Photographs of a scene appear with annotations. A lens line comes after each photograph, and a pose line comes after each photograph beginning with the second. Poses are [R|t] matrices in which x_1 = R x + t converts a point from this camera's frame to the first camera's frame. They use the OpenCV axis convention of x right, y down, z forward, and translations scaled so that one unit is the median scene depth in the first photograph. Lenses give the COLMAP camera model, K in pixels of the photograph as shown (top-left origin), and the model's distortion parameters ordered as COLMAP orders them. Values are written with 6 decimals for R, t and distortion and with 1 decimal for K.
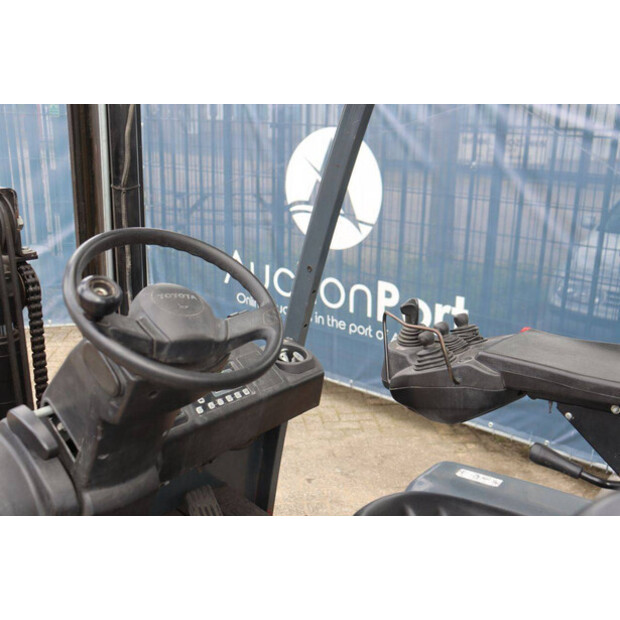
lens RADIAL K [[566.4, 0, 310.0], [0, 566.4, 310.0], [0, 0, 1]] dist [-0.164636, 0.251371]
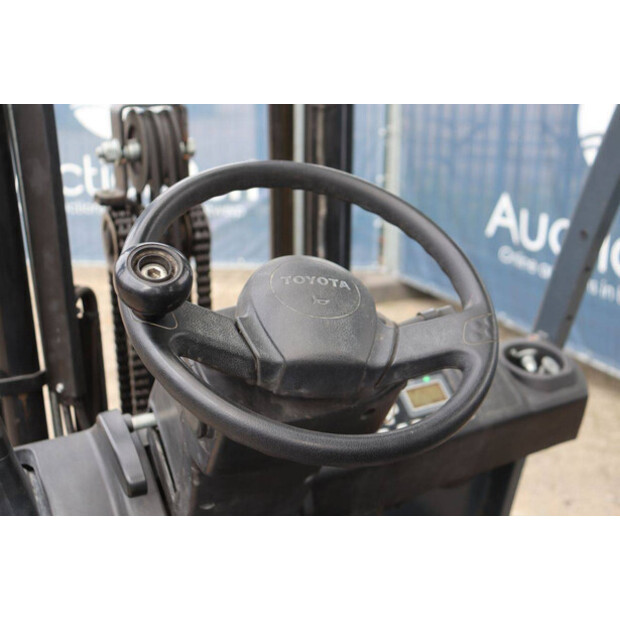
lens RADIAL K [[679.8, 0, 340.7], [0, 679.8, 299.9], [0, 0, 1]] dist [-0.002698, 0.005071]
pose [[0.932366, 0.101259, -0.347044, 0.031675], [-0.083044, 0.994291, 0.067005, -0.046181], [0.351848, -0.033654, 0.935452, 0.283500]]
